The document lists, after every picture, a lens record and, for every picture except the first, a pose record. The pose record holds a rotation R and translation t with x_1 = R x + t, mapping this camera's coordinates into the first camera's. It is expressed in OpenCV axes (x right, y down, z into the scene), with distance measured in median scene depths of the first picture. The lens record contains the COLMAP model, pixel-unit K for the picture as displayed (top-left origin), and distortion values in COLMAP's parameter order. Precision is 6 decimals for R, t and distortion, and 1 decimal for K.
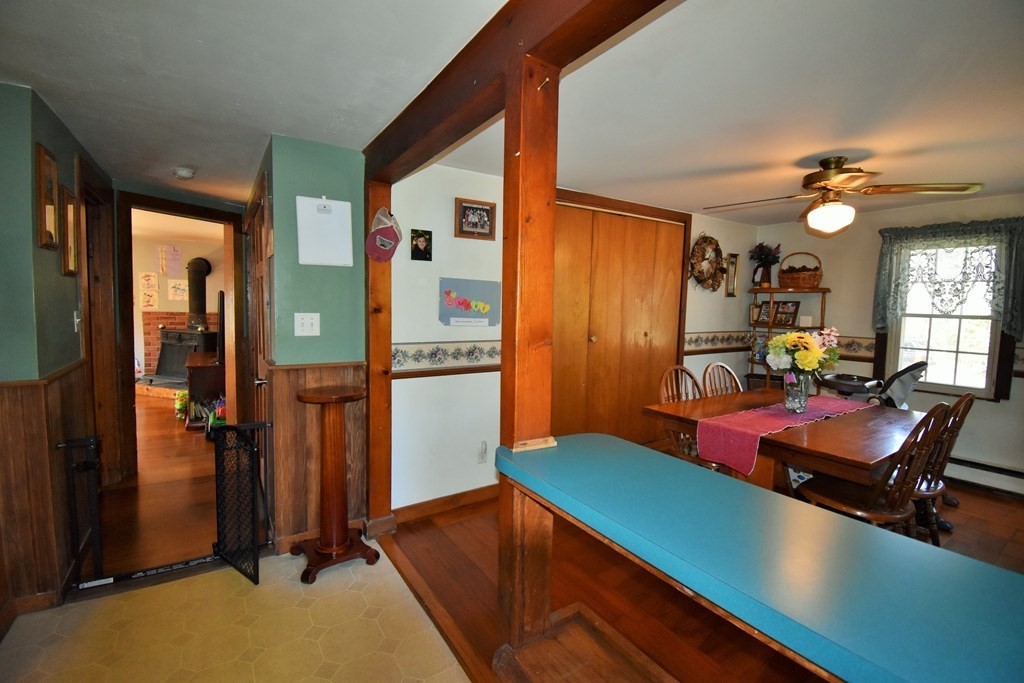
lens RADIAL K [[447.7, 0, 509.8], [0, 447.7, 338.4], [0, 0, 1]] dist [0.022122, -0.028433]
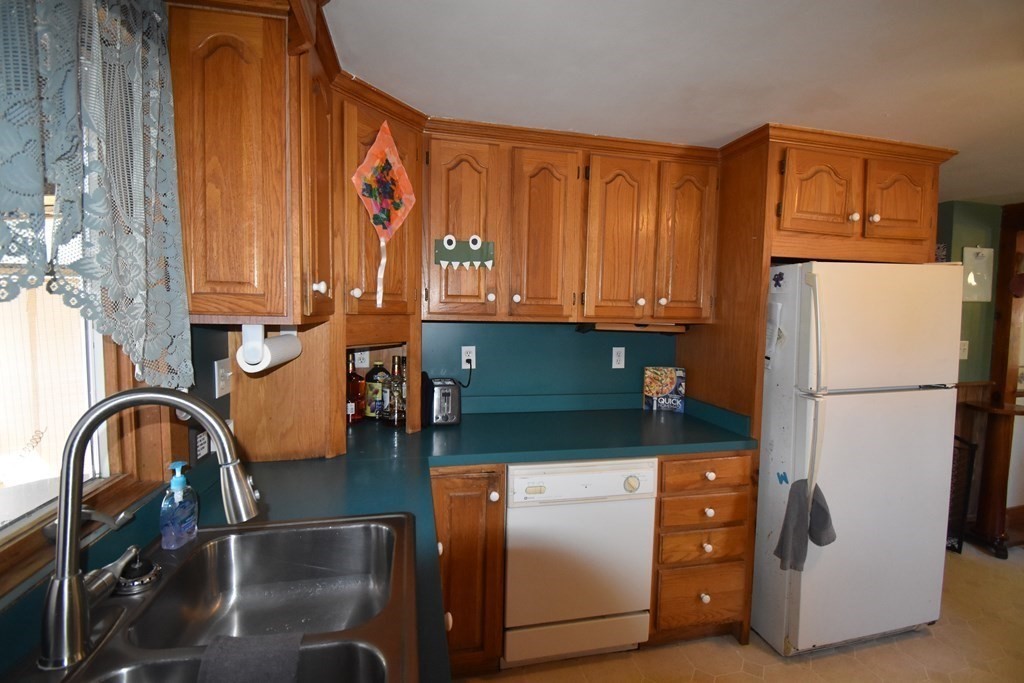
lens RADIAL K [[447.7, 0, 509.8], [0, 447.7, 338.4], [0, 0, 1]] dist [0.022122, -0.028433]
pose [[0.934342, 0.018322, -0.355905, -0.745723], [-0.024288, 0.999629, -0.012300, -0.011302], [0.355548, 0.020137, 0.934441, -0.362745]]
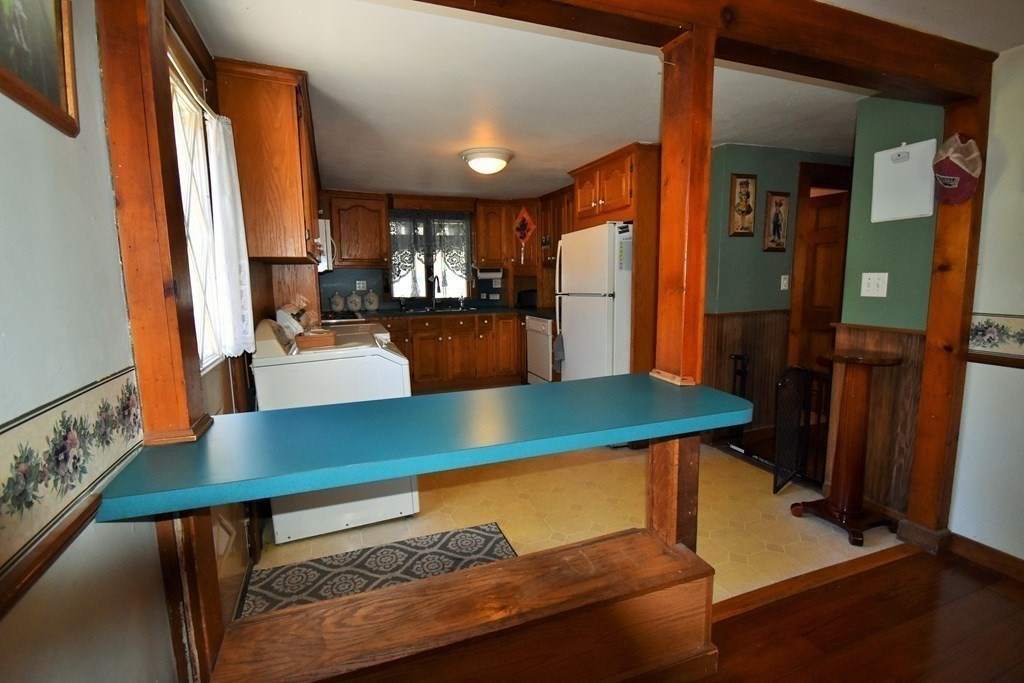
lens RADIAL K [[468.8, 0, 514.0], [0, 468.8, 339.4], [0, 0, 1]] dist [-0.005584, -0.000588]
pose [[-0.211110, 0.111703, -0.971059, 0.449807], [-0.064464, 0.989695, 0.127862, 0.003902], [0.975334, 0.089592, -0.201734, 0.293250]]
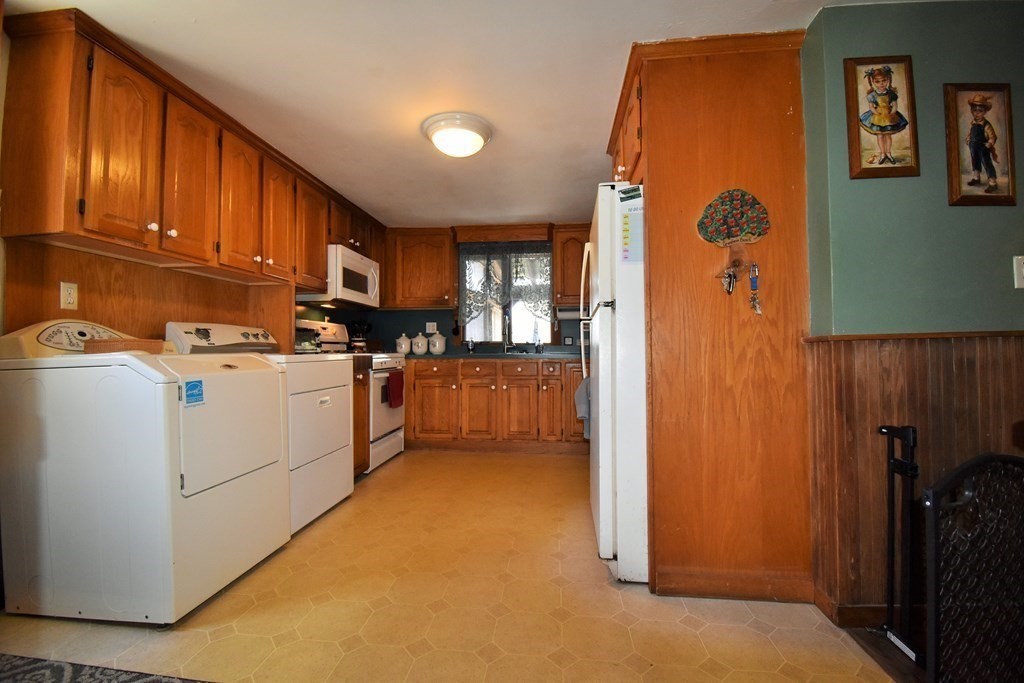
lens RADIAL K [[446.4, 0, 514.9], [0, 446.4, 338.4], [0, 0, 1]] dist [0.000055, -0.015393]
pose [[-0.620323, -0.039242, -0.783364, -0.010047], [-0.065934, 0.997822, 0.002226, 0.066101], [0.781570, 0.053031, -0.621559, 0.514867]]
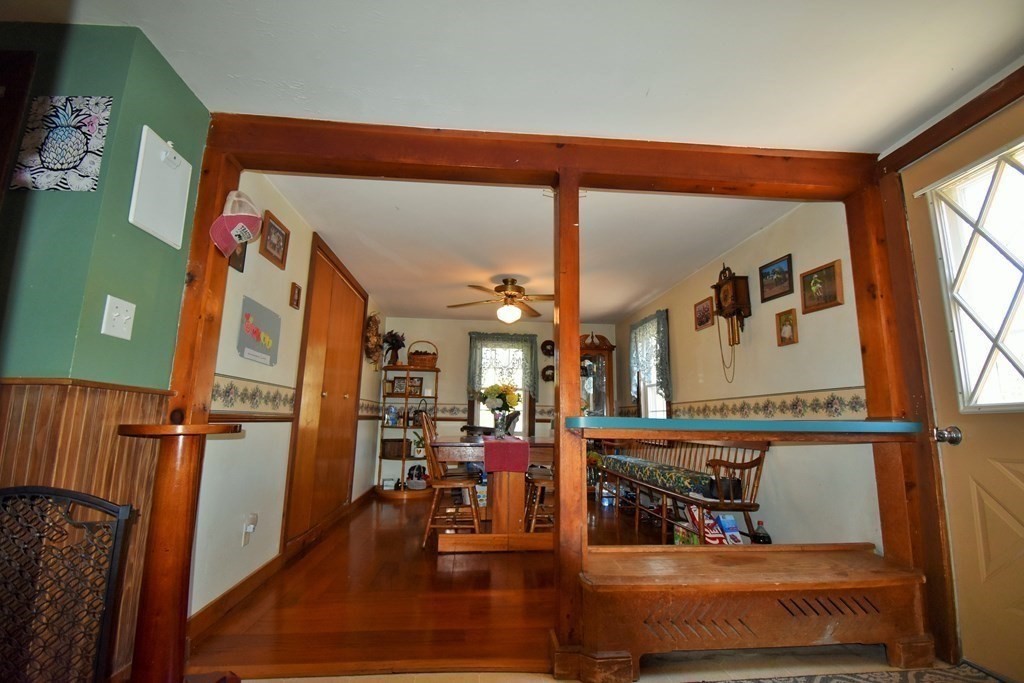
lens RADIAL K [[458.4, 0, 511.9], [0, 458.4, 338.9], [0, 0, 1]] dist [0.023646, -0.030767]
pose [[0.472172, 0.143932, 0.869676, -0.468652], [0.059913, 0.979058, -0.194563, 0.094234], [-0.879468, 0.143973, 0.453661, 0.166380]]
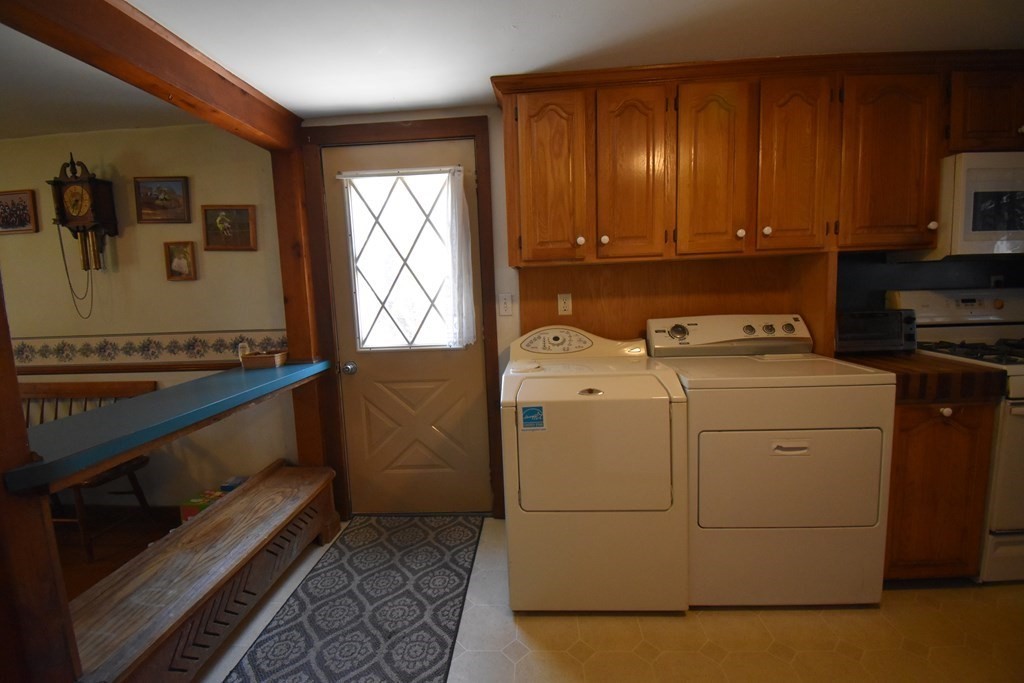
lens RADIAL K [[448.4, 0, 513.1], [0, 448.4, 338.4], [0, 0, 1]] dist [0.022022, -0.026706]
pose [[-0.809149, -0.061787, 0.584346, -0.393089], [0.062159, 0.979876, 0.189681, -0.023777], [-0.584307, 0.189803, -0.789025, 0.362823]]
